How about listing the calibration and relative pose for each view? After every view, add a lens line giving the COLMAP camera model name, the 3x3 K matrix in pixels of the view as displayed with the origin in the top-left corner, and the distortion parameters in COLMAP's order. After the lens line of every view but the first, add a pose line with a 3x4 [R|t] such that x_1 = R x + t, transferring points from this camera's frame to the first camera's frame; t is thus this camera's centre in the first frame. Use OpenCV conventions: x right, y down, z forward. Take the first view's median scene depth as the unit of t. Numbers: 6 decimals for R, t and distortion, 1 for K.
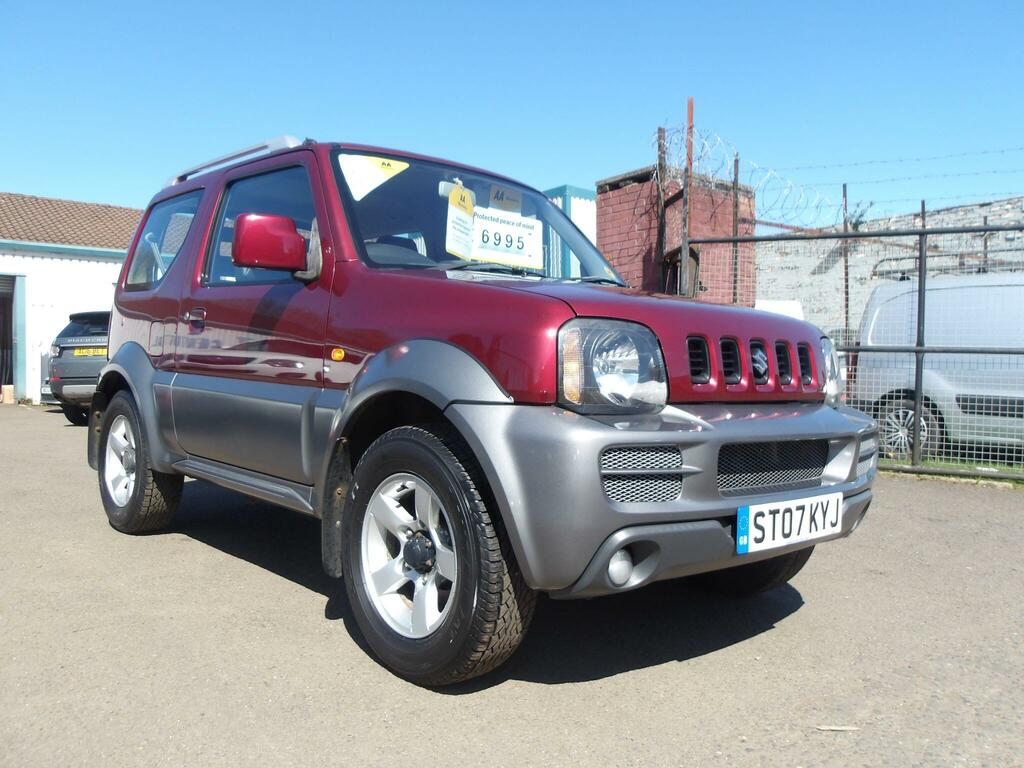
lens RADIAL K [[836.8, 0, 511.4], [0, 836.8, 382.6], [0, 0, 1]] dist [0.006216, -0.004021]
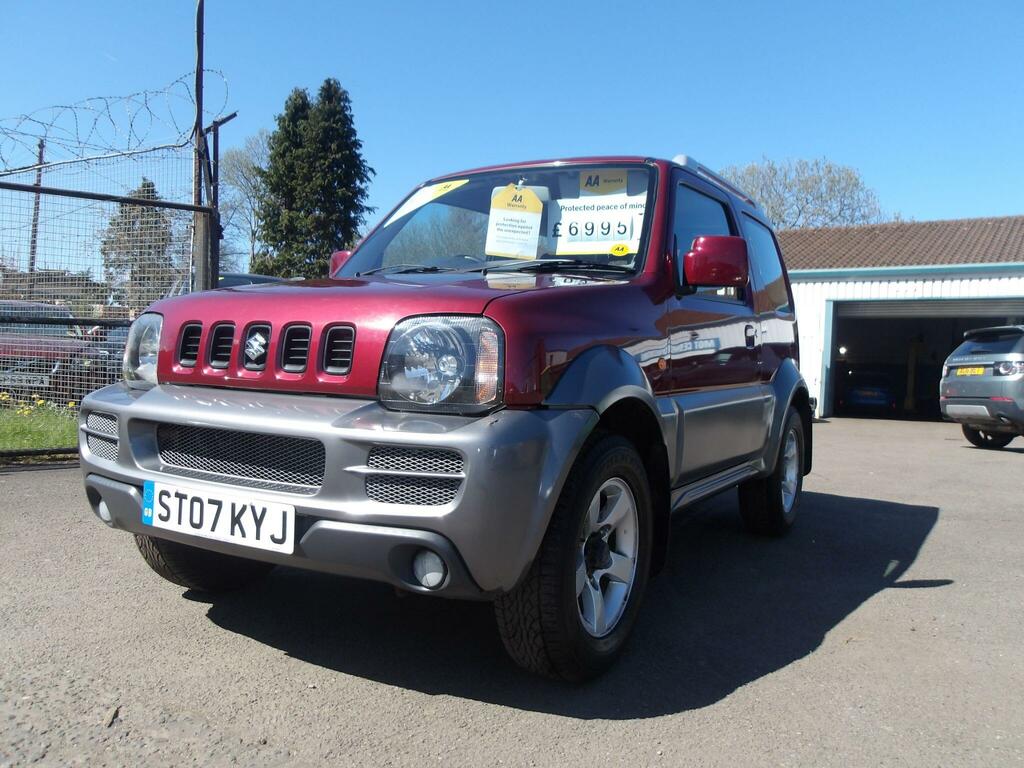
lens RADIAL K [[836.8, 0, 513.2], [0, 836.8, 384.8], [0, 0, 1]] dist [0.006216, -0.004021]
pose [[0.318473, 0.018795, -0.947746, 1.062862], [-0.047223, 0.998877, 0.003941, 0.000400], [0.946755, 0.043501, 0.319002, 0.811432]]
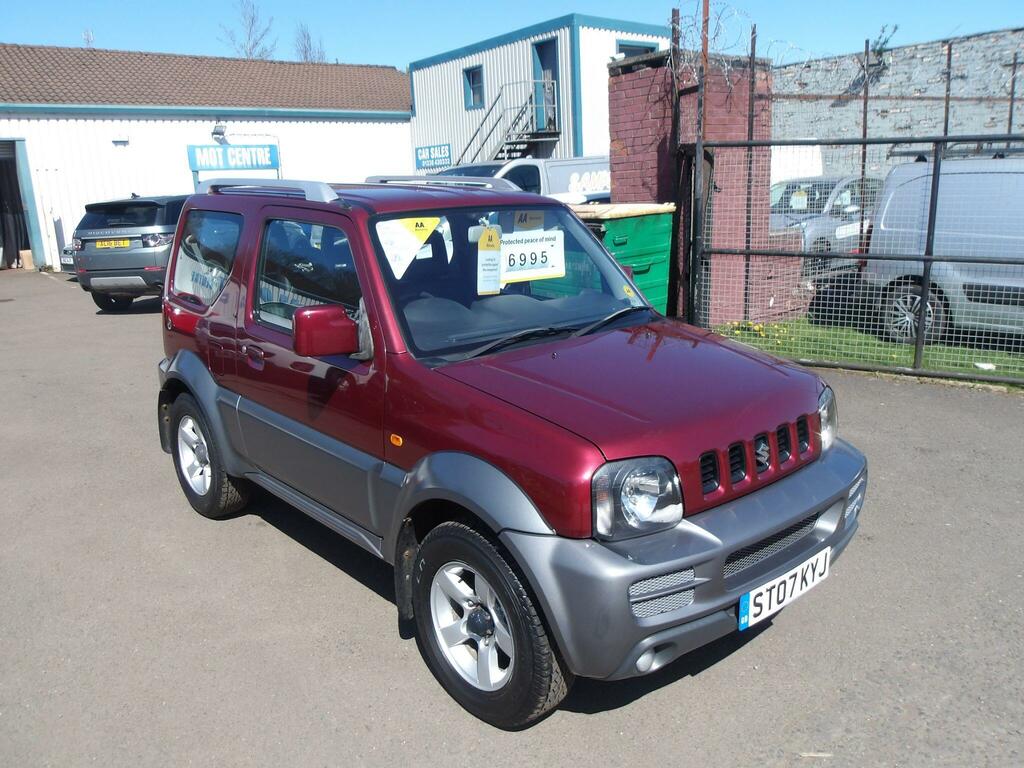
lens RADIAL K [[836.8, 0, 510.7], [0, 836.8, 381.2], [0, 0, 1]] dist [0.006216, -0.004021]
pose [[0.998966, -0.040443, -0.020756, -0.020522], [0.044025, 0.974489, 0.220074, -0.327705], [0.011326, -0.220760, 0.975262, -0.097472]]
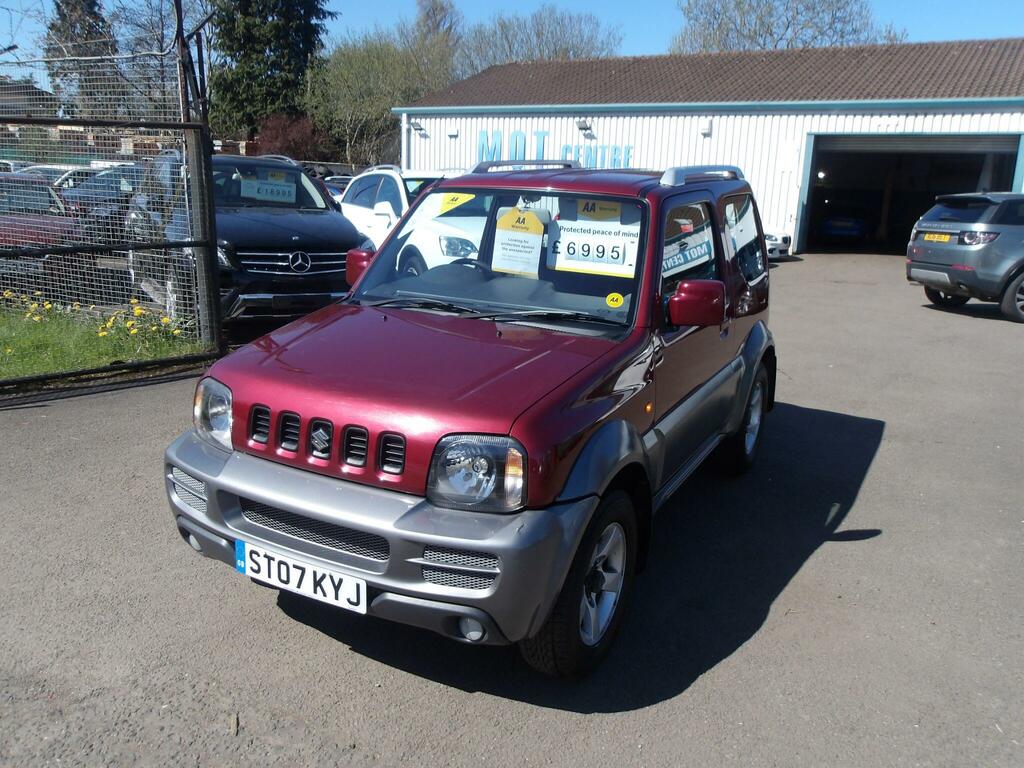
lens RADIAL K [[836.8, 0, 512.1], [0, 836.8, 386.0], [0, 0, 1]] dist [0.006216, -0.004021]
pose [[0.347453, 0.229735, -0.909120, 1.176016], [-0.042732, 0.972395, 0.229393, -0.308365], [0.936723, -0.040855, 0.347679, 0.707141]]
